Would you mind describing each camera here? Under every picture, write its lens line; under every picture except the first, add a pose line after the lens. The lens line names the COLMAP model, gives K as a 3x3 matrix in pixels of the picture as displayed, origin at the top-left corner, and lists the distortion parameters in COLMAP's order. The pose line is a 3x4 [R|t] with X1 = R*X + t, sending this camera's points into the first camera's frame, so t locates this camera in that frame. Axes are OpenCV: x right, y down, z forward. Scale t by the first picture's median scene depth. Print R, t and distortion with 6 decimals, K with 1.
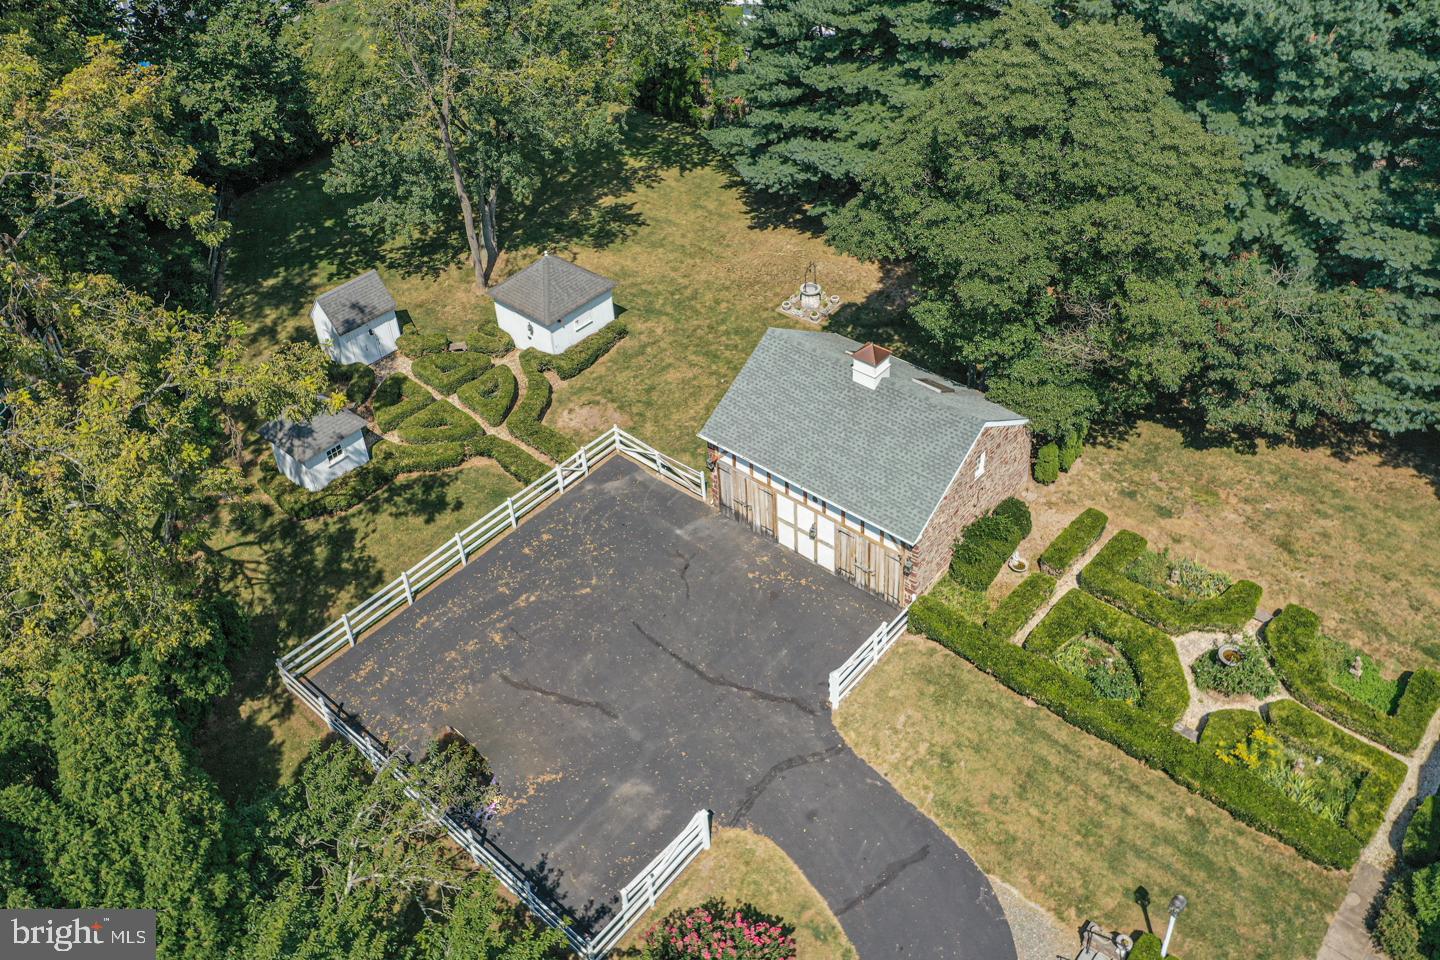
lens RADIAL K [[1163.2, 0, 750.2], [0, 1163.2, 356.2], [0, 0, 1]] dist [0.025966, -0.003886]
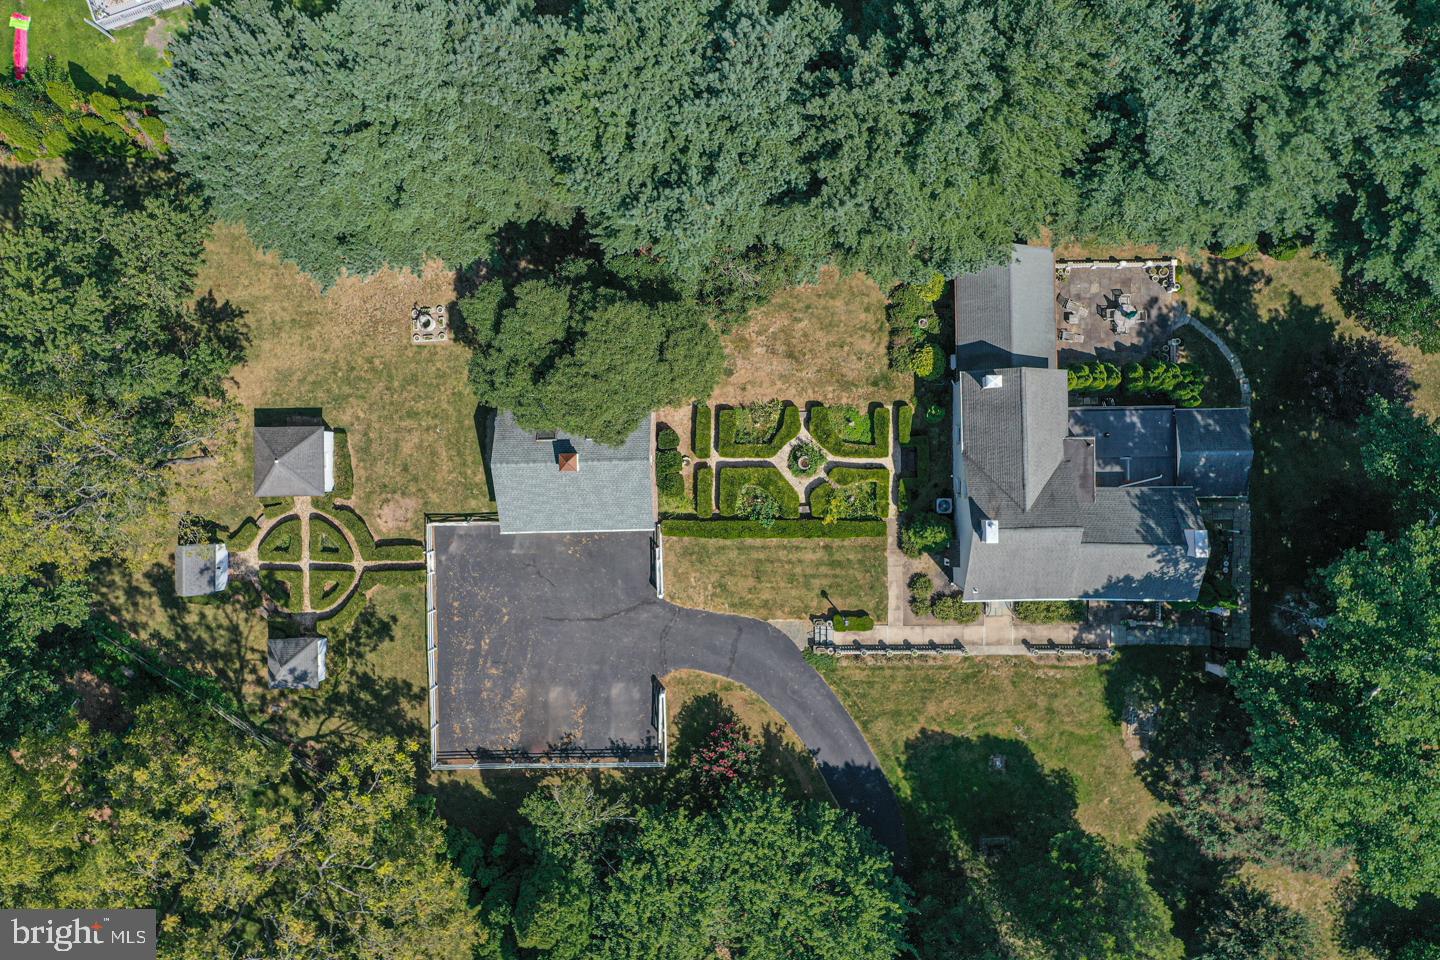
lens RADIAL K [[1163.2, 0, 723.8], [0, 1163.2, 477.1], [0, 0, 1]] dist [0.025966, -0.003886]
pose [[0.752998, -0.657942, 0.010324, 0.223051], [0.384433, 0.452599, 0.804590, -1.148461], [-0.534046, -0.601886, 0.593741, -0.106157]]
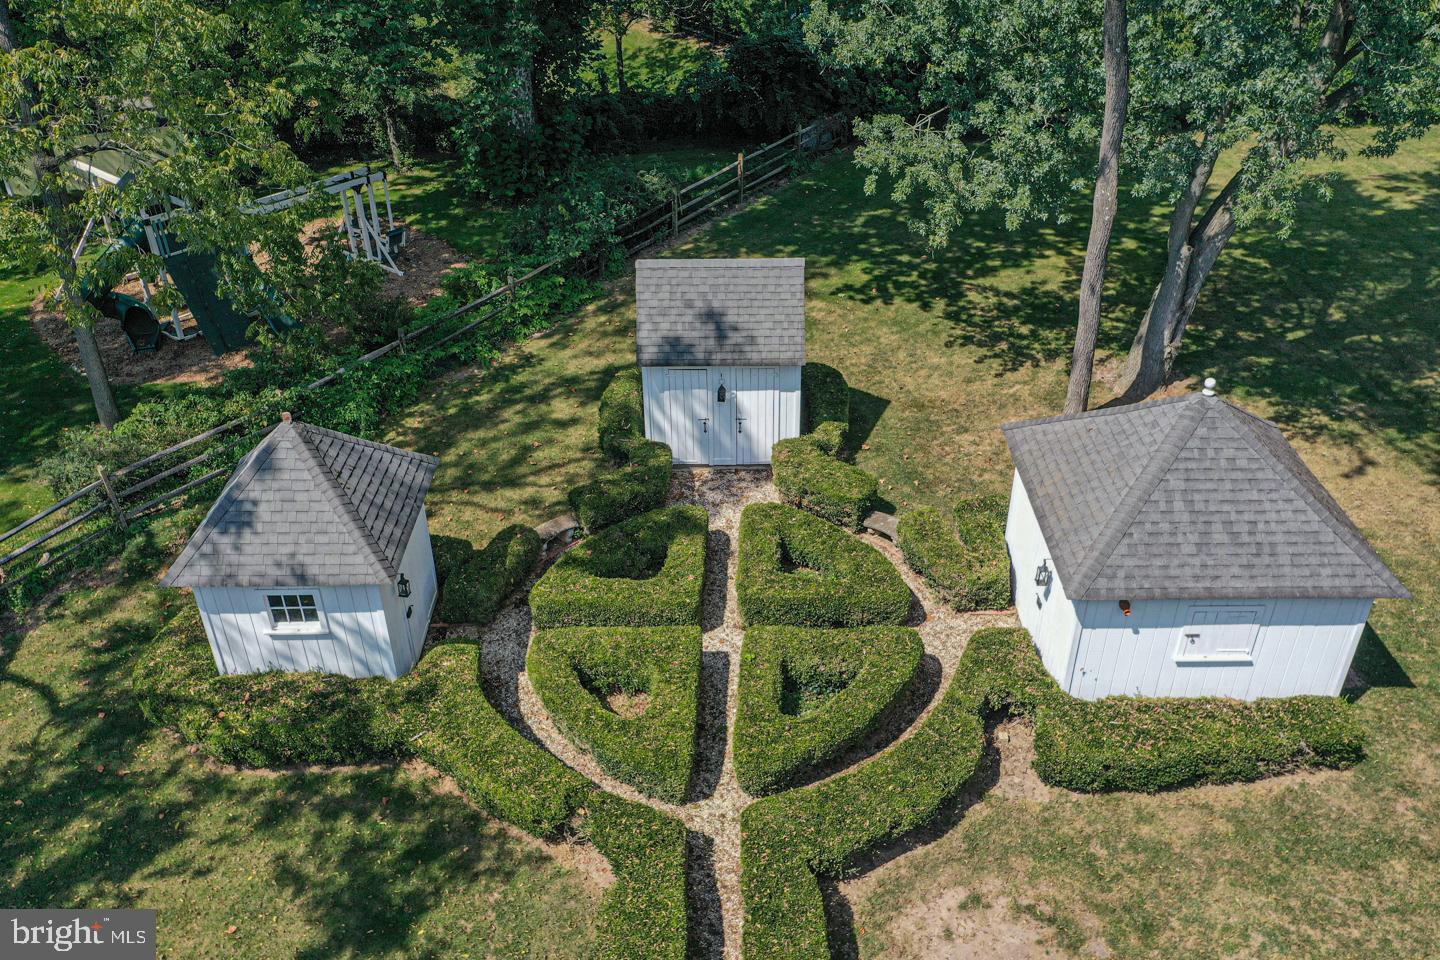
lens RADIAL K [[1163.2, 0, 719.8], [0, 1163.2, 461.2], [0, 0, 1]] dist [0.025966, -0.003886]
pose [[0.647395, 0.431632, -0.628150, -0.070593], [-0.451768, 0.881107, 0.139842, -0.067068], [0.613828, 0.193245, 0.765422, 0.824406]]
